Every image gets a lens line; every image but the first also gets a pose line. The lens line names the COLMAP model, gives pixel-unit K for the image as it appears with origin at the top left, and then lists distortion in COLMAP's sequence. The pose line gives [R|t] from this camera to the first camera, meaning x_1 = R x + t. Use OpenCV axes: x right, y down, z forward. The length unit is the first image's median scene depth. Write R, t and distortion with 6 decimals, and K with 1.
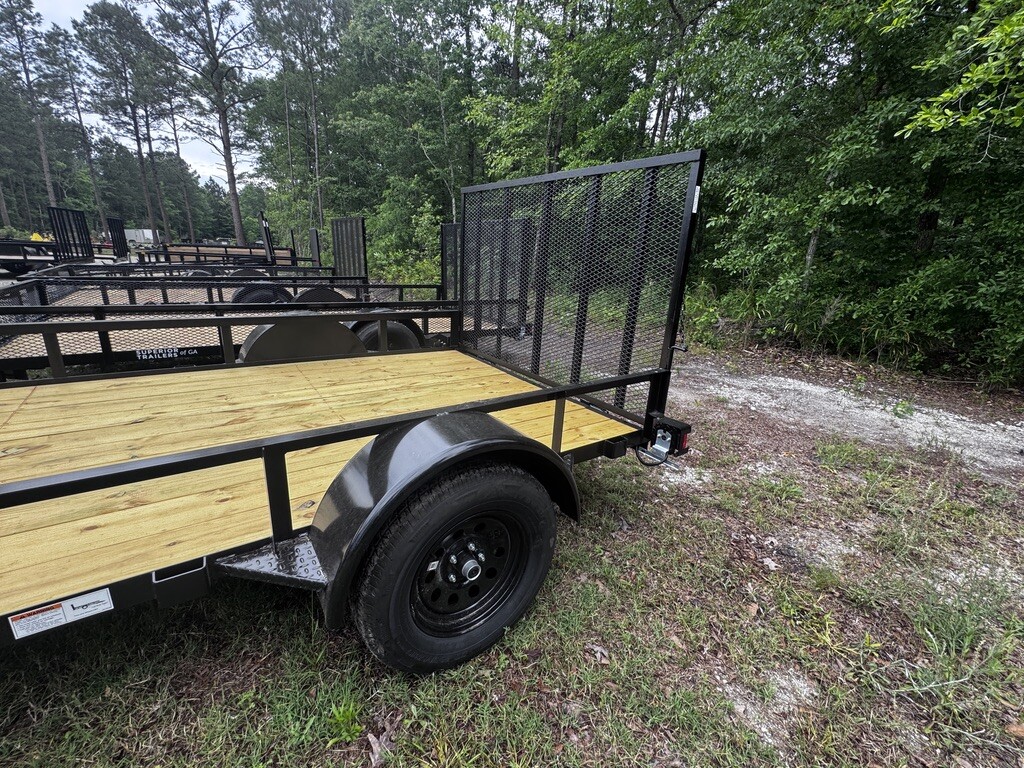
lens RADIAL K [[432.1, 0, 512.8], [0, 432.1, 380.9], [0, 0, 1]] dist [-0.002747, -0.000770]
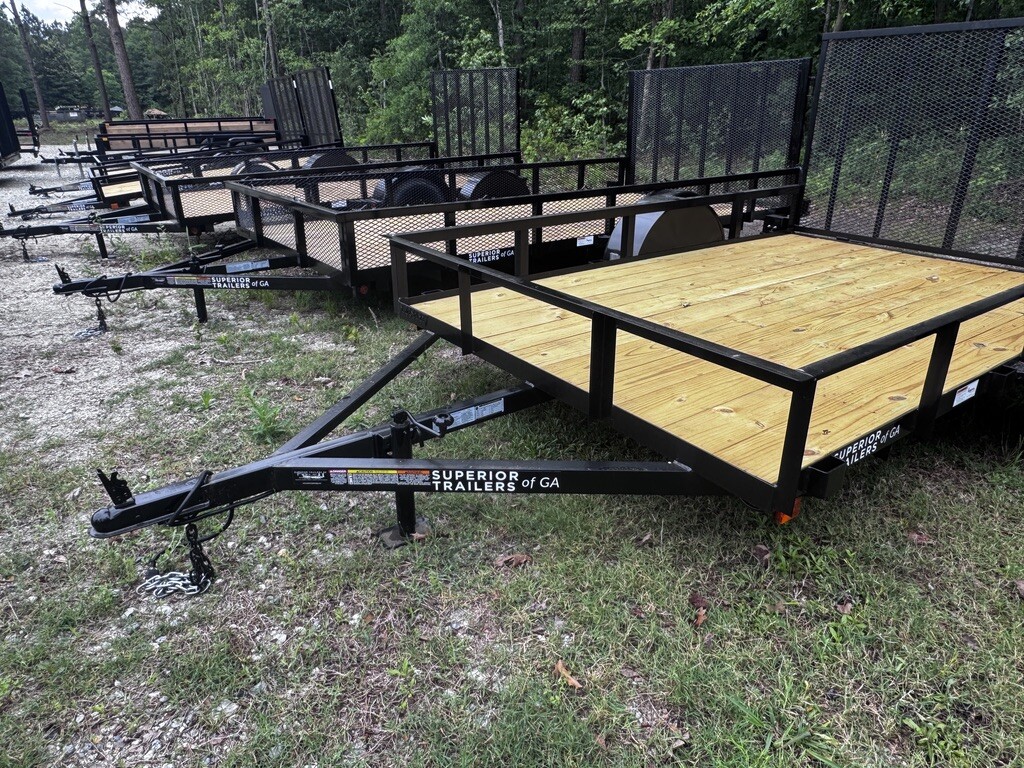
lens RADIAL K [[681.0, 0, 503.5], [0, 681.0, 386.9], [0, 0, 1]] dist [-0.006754, 0.003201]
pose [[0.998001, -0.057646, -0.025907, -0.442614], [0.060198, 0.991896, 0.111885, 0.027330], [0.019247, -0.113221, 0.993383, -0.232627]]
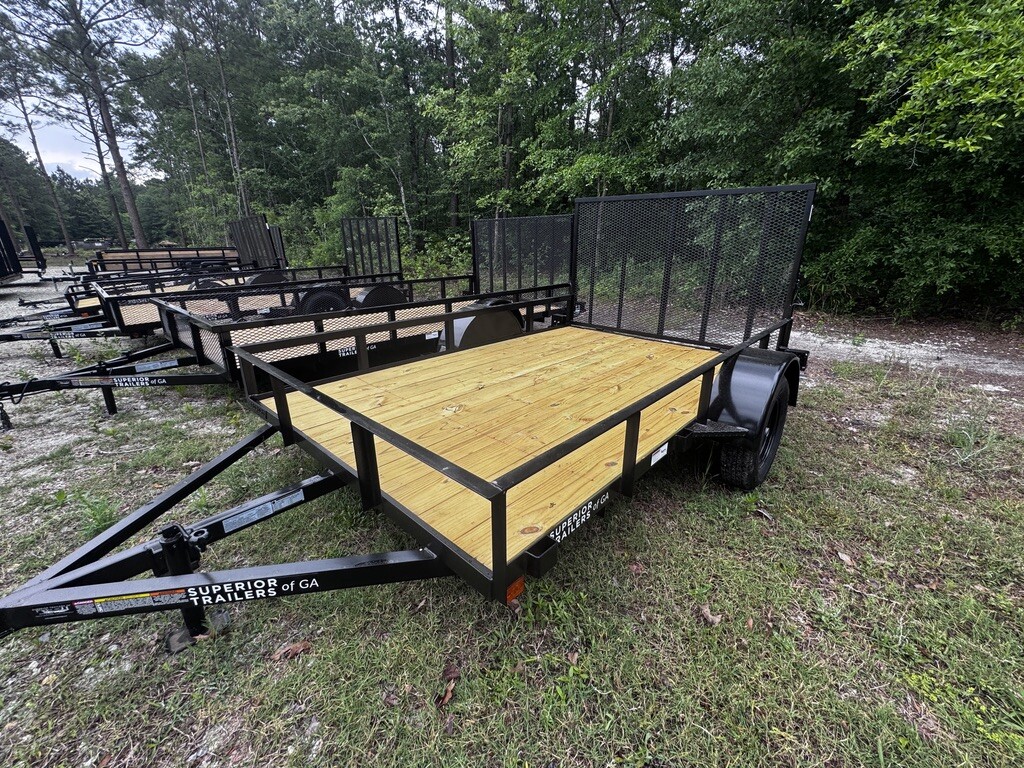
lens RADIAL K [[432.1, 0, 514.3], [0, 432.1, 381.3], [0, 0, 1]] dist [-0.002747, -0.000770]
pose [[0.978092, -0.115304, 0.173323, -0.347948], [0.107805, 0.992806, 0.052105, 0.003567], [-0.178084, -0.032278, 0.983486, -0.147529]]
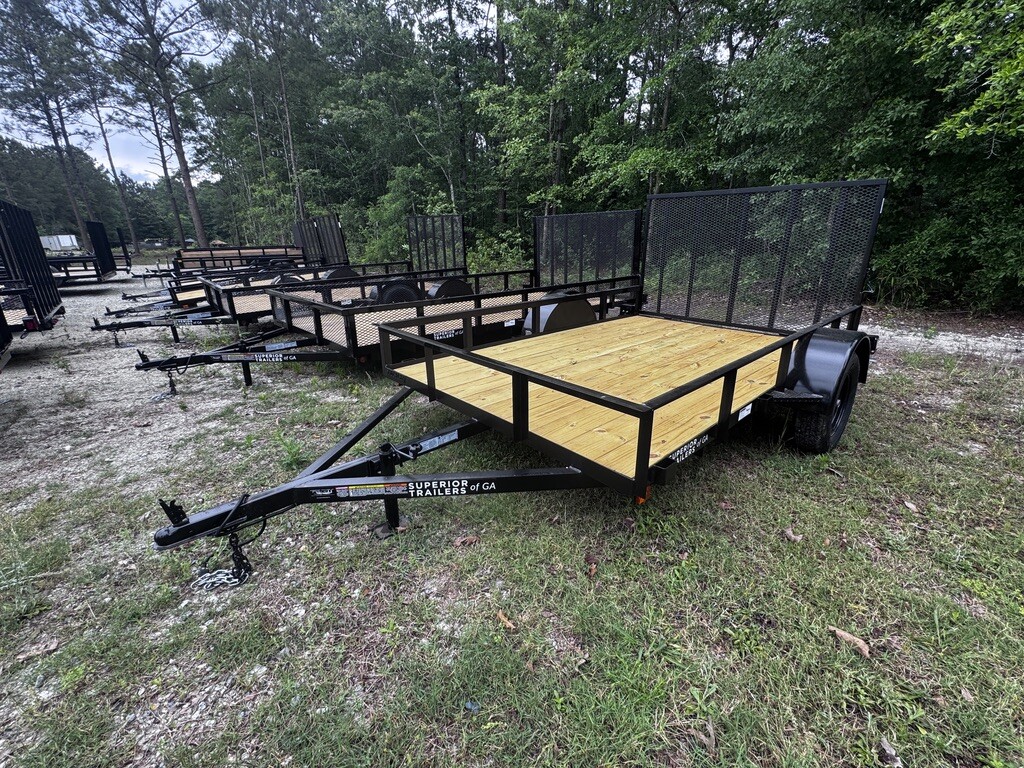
lens RADIAL K [[445.4, 0, 513.4], [0, 445.4, 381.4], [0, 0, 1]] dist [-0.003965, 0.000149]
pose [[0.990771, -0.099550, 0.091991, -0.435803], [0.095967, 0.994473, 0.042598, 0.024060], [-0.095724, -0.033377, 0.994848, -0.229150]]
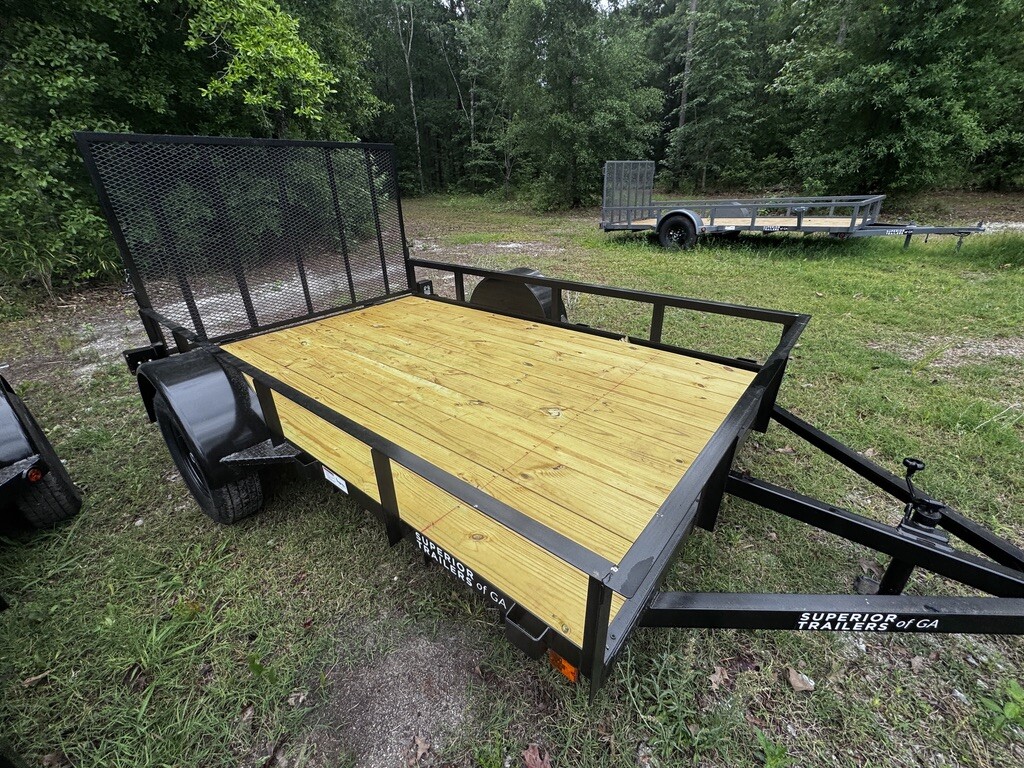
lens RADIAL K [[432.1, 0, 510.1], [0, 432.1, 382.4], [0, 0, 1]] dist [-0.002747, -0.000770]
pose [[-0.261972, -0.457961, 0.849495, -0.621631], [0.287498, 0.803238, 0.521684, -0.171634], [-0.921257, 0.380895, -0.078763, 0.344206]]
